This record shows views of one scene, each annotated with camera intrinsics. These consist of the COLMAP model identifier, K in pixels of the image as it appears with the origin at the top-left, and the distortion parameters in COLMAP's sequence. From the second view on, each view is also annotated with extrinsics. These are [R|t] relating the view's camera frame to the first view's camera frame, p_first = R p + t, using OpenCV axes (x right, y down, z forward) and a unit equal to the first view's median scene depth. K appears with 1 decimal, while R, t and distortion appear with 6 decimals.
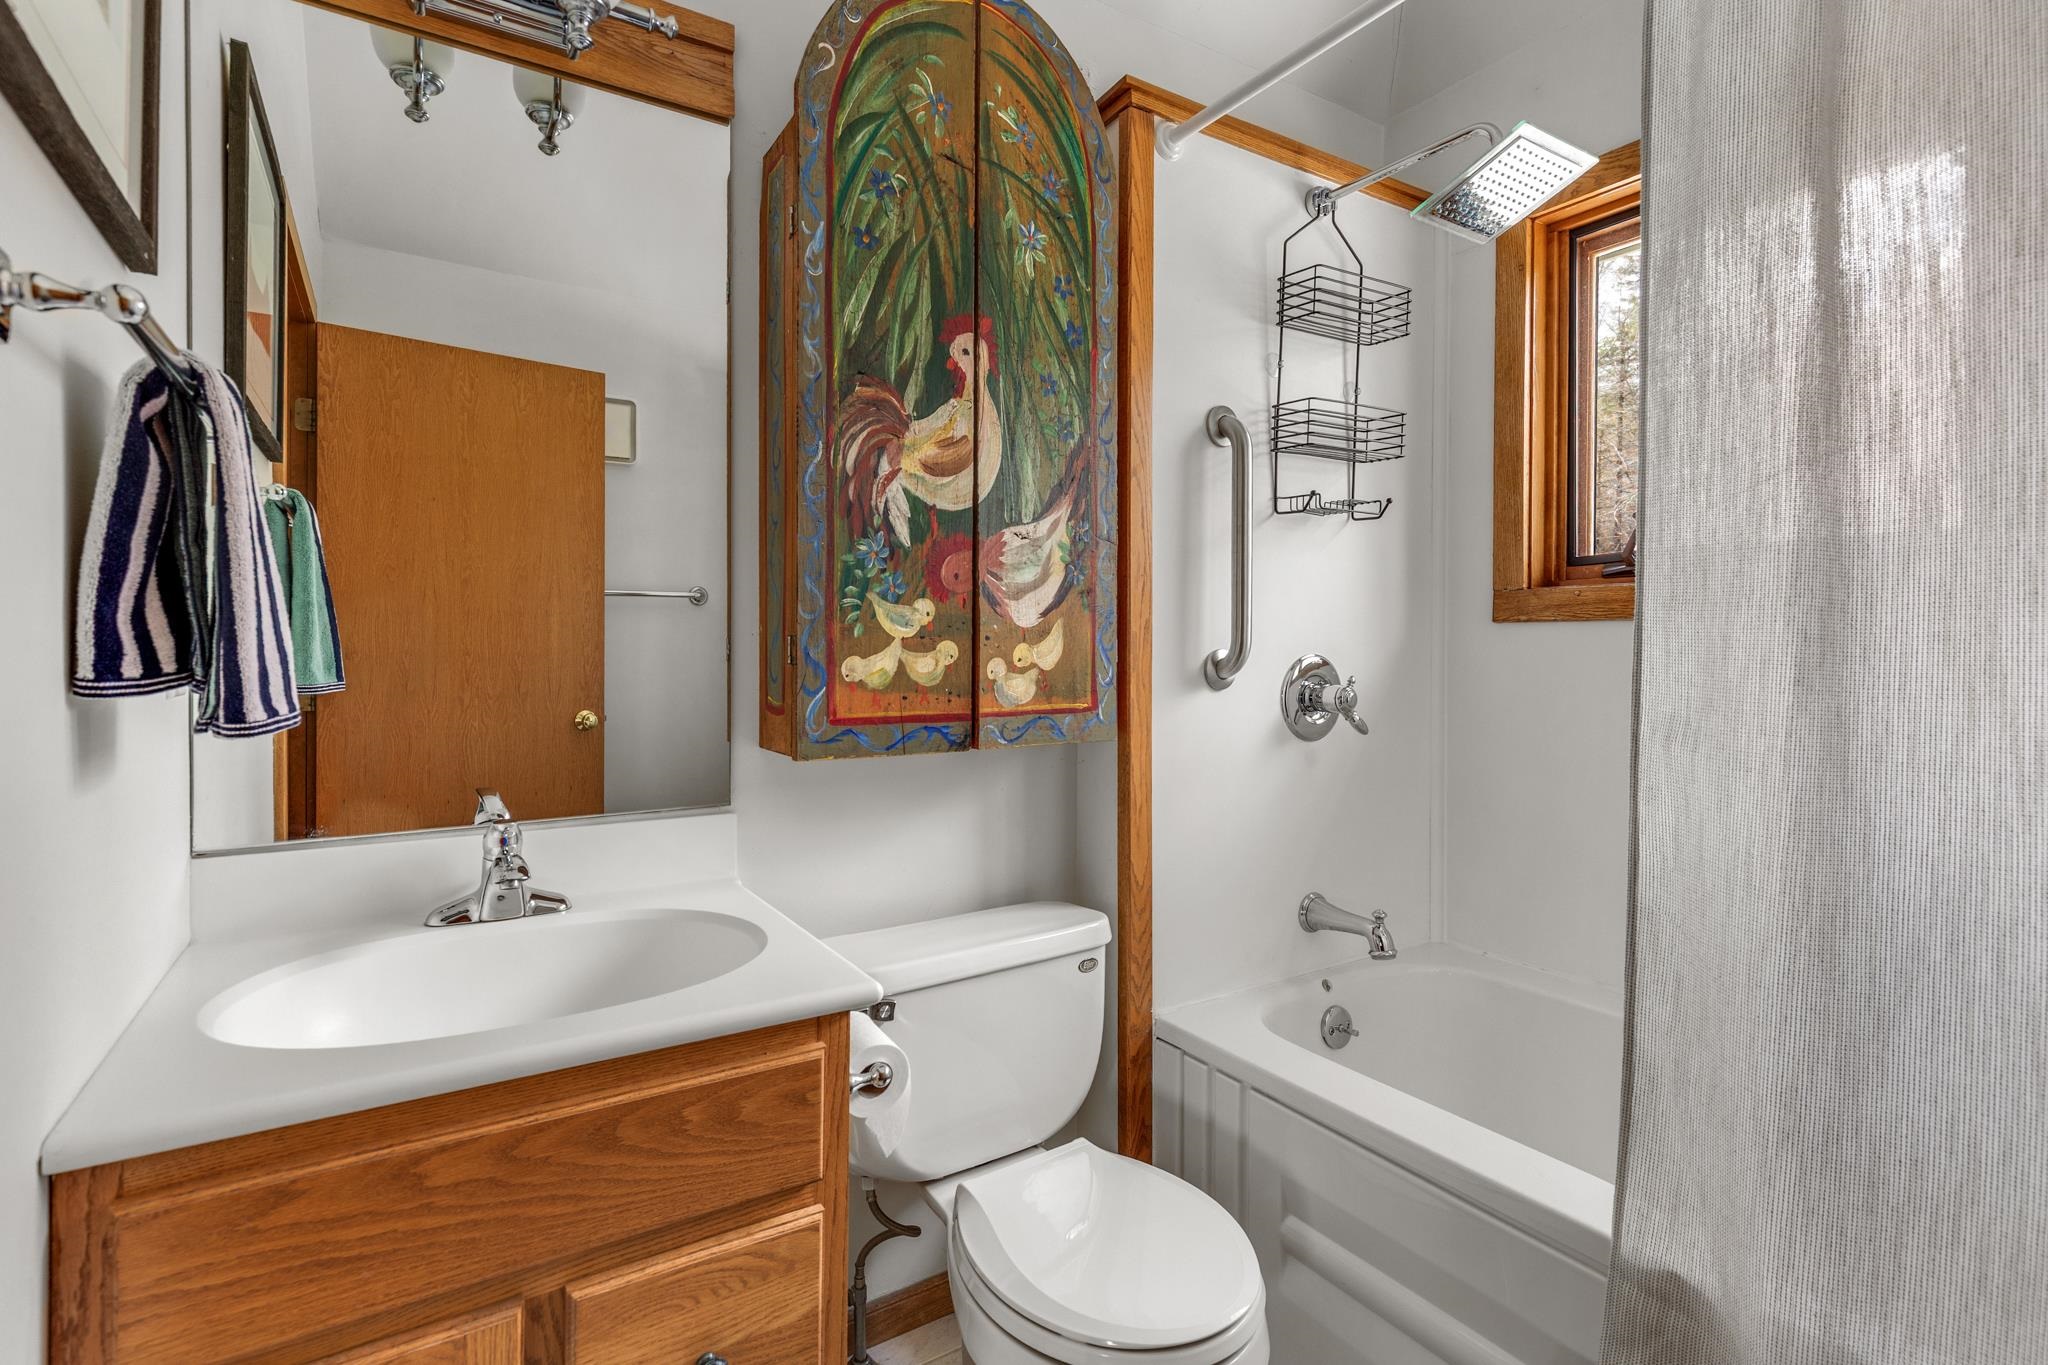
lens RADIAL K [[932.0, 0, 1020.9], [0, 932.0, 672.5], [0, 0, 1]] dist [0.014059, -0.001722]
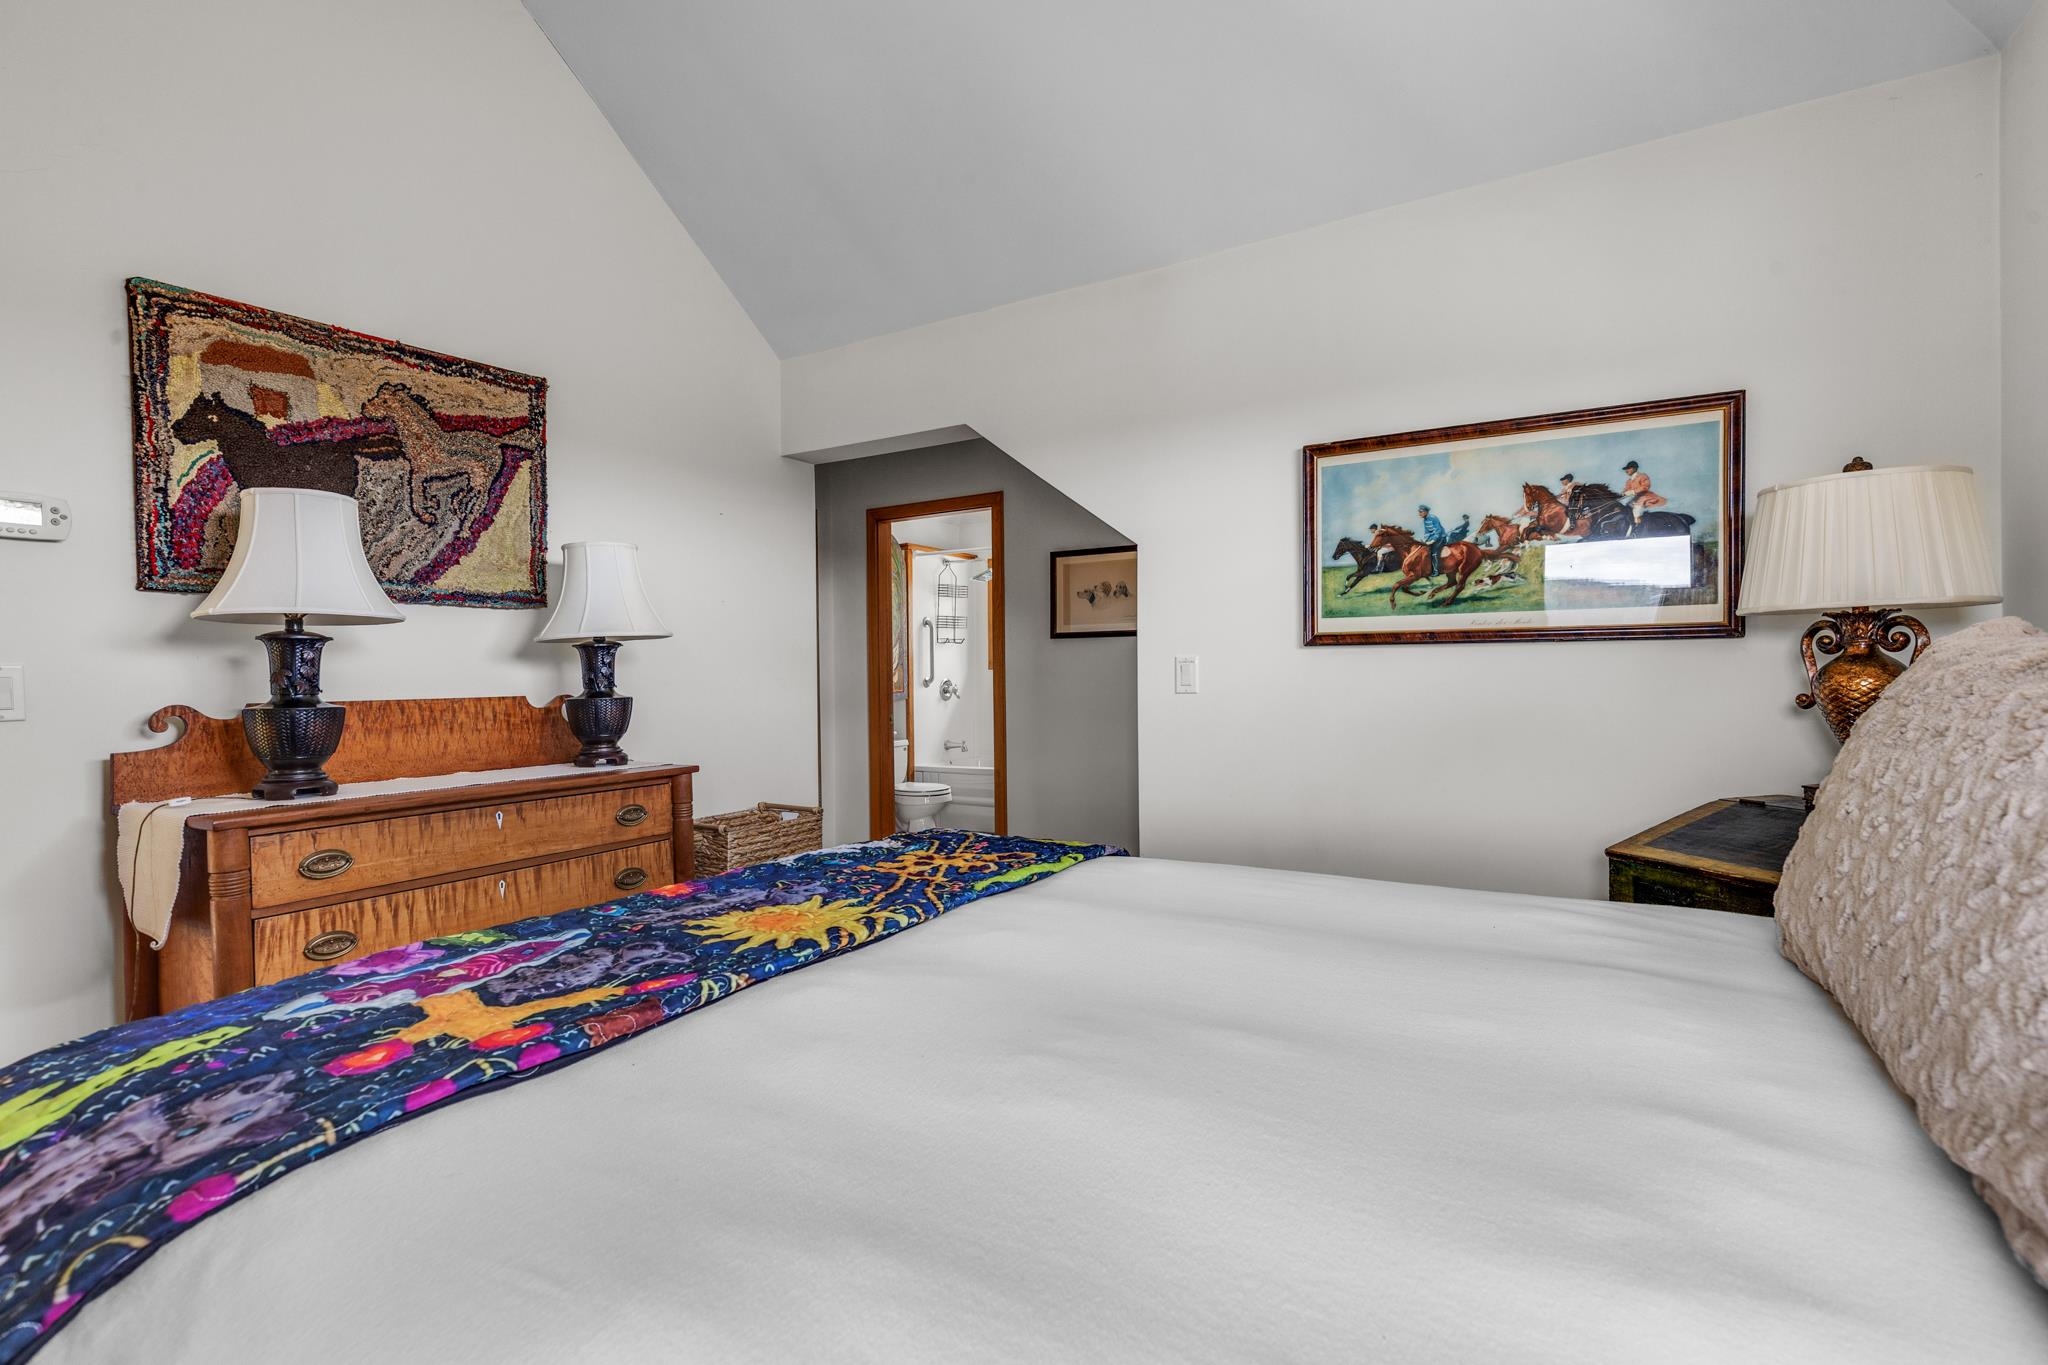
lens RADIAL K [[932.0, 0, 1023.5], [0, 932.0, 684.5], [0, 0, 1]] dist [0.014059, -0.001722]
pose [[0.883505, -0.008999, 0.468336, -1.242380], [0.012480, 0.999913, -0.004330, 0.027123], [-0.468256, 0.009670, 0.883540, -2.621775]]
